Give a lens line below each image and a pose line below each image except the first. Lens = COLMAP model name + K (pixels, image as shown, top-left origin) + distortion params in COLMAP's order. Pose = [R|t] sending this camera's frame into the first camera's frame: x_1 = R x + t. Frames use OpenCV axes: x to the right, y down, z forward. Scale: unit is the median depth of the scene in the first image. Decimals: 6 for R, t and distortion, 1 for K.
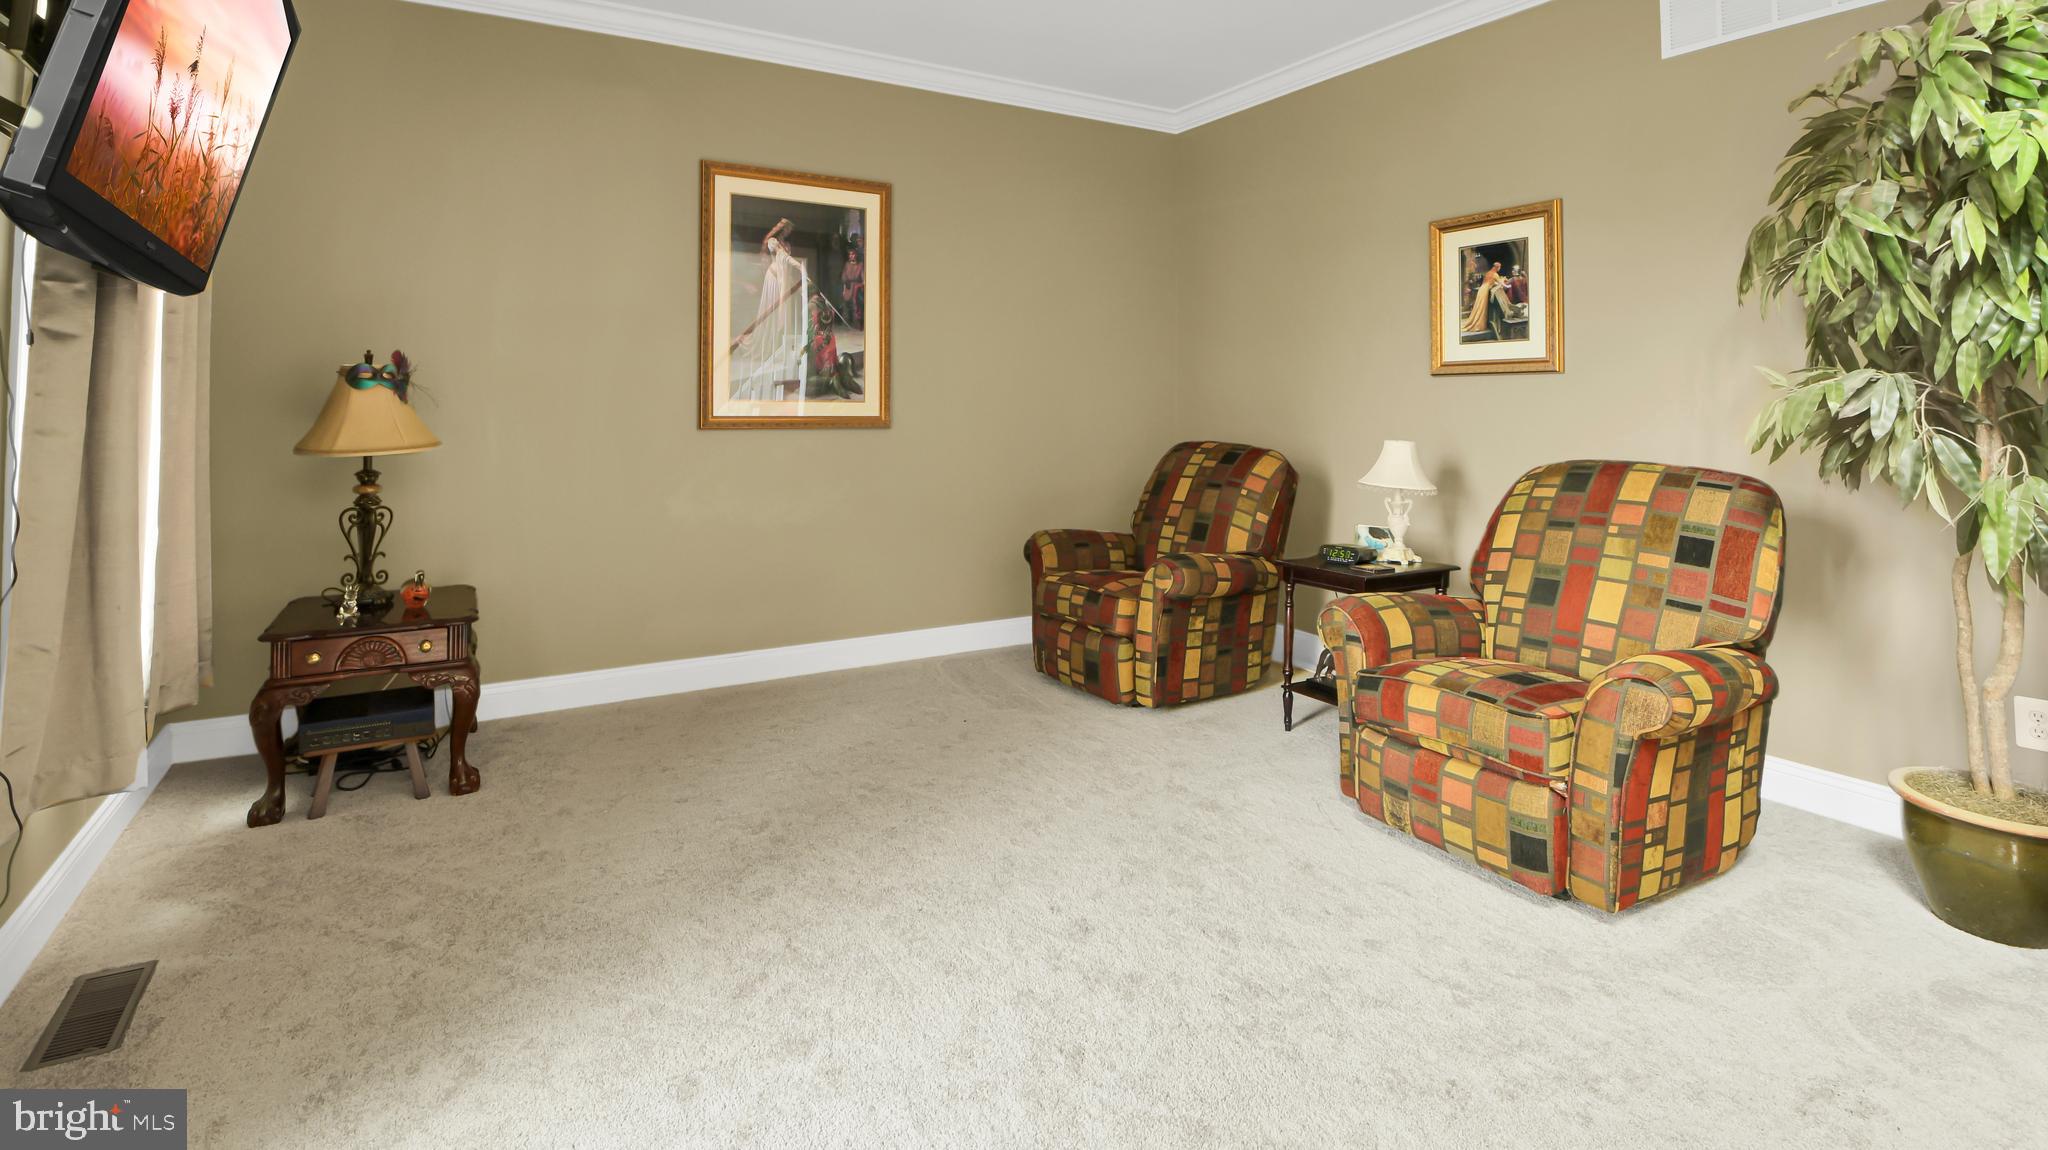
lens RADIAL K [[970.0, 0, 1032.1], [0, 970.0, 455.8], [0, 0, 1]] dist [-0.001086, -0.010966]
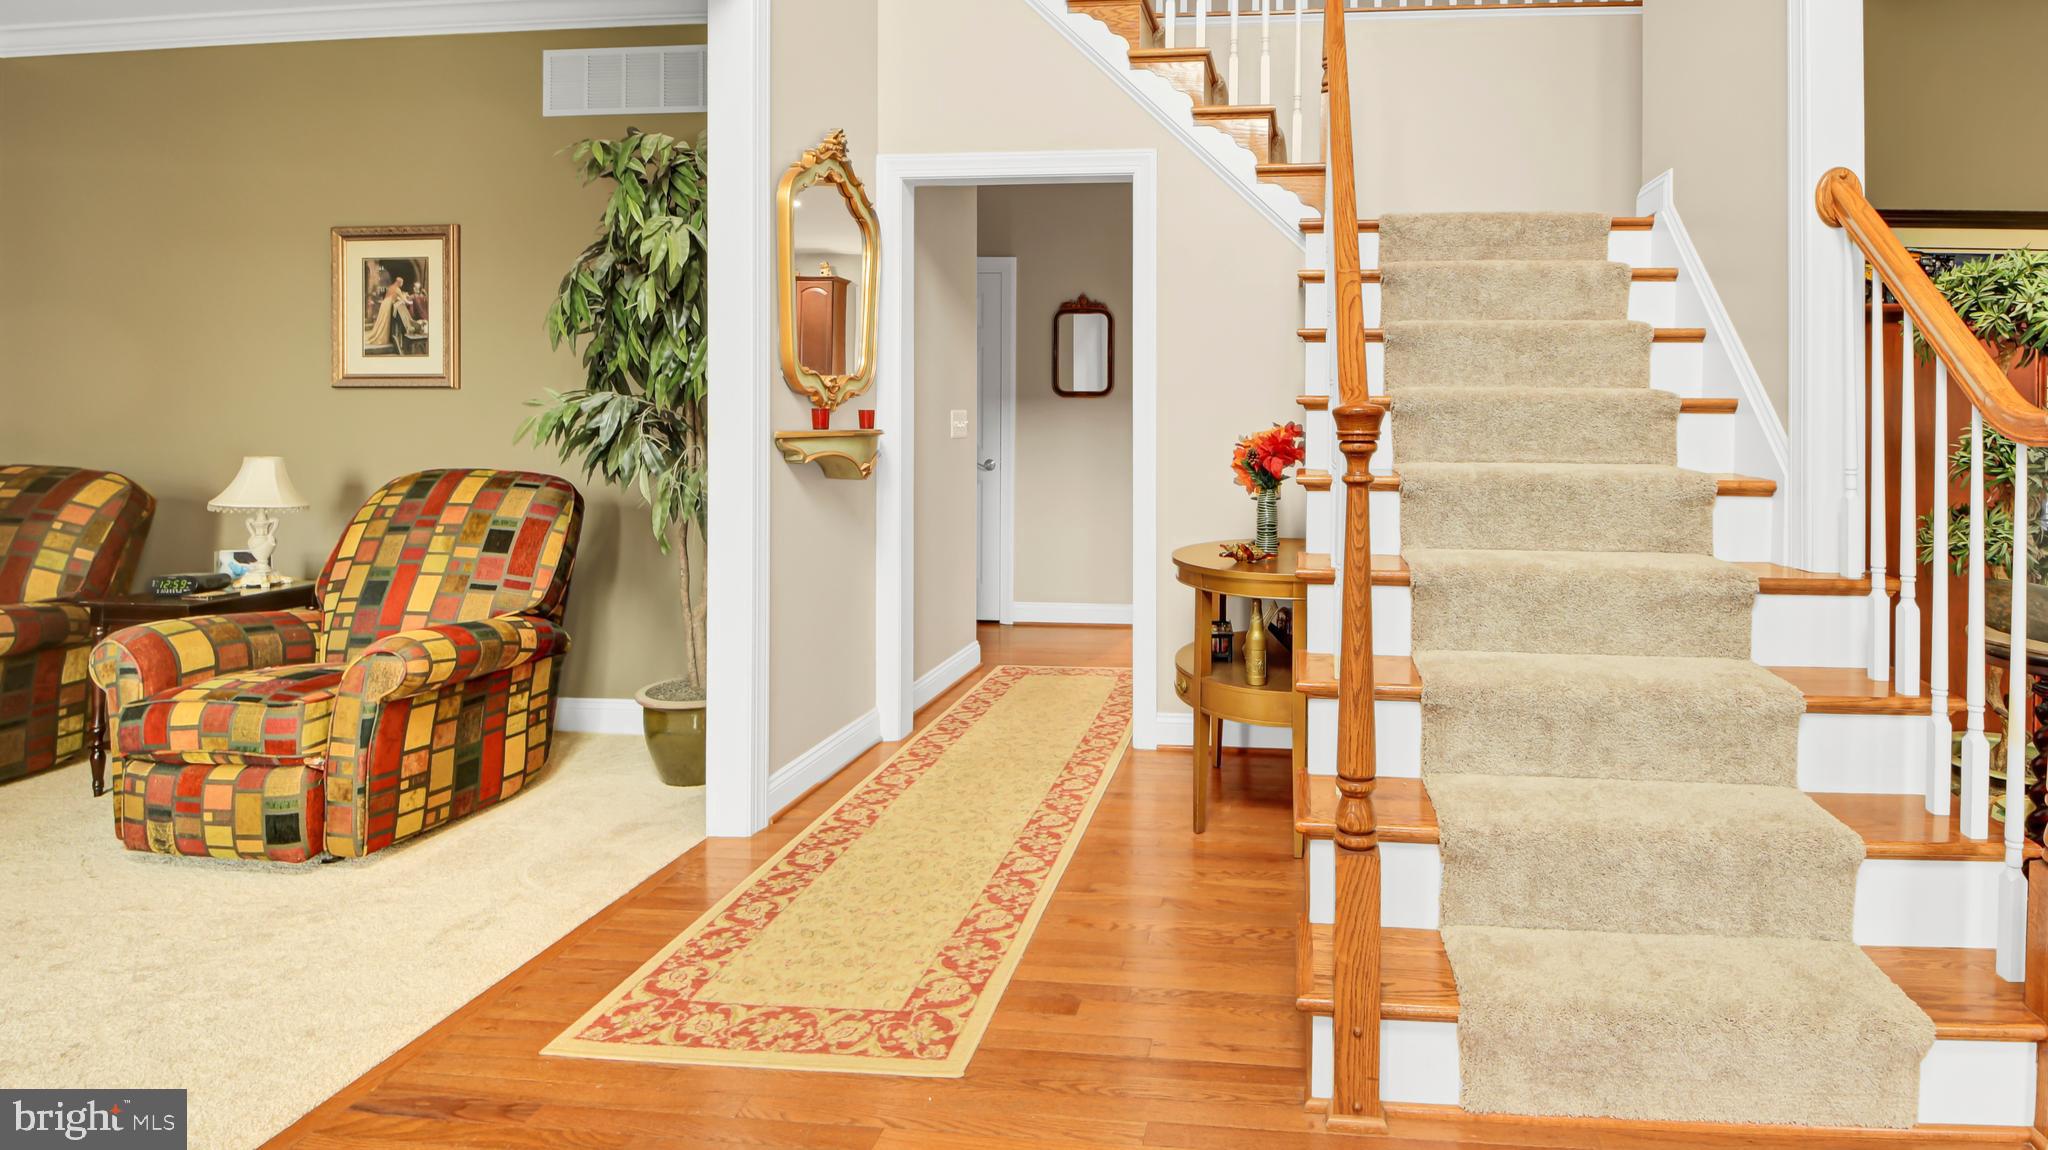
lens RADIAL K [[970.0, 0, 1032.1], [0, 970.0, 455.8], [0, 0, 1]] dist [-0.001086, -0.010966]
pose [[0.596881, -0.029713, 0.801779, 0.116248], [0.040387, 0.999160, 0.006962, 0.011034], [-0.801312, 0.028226, 0.597580, -0.248501]]
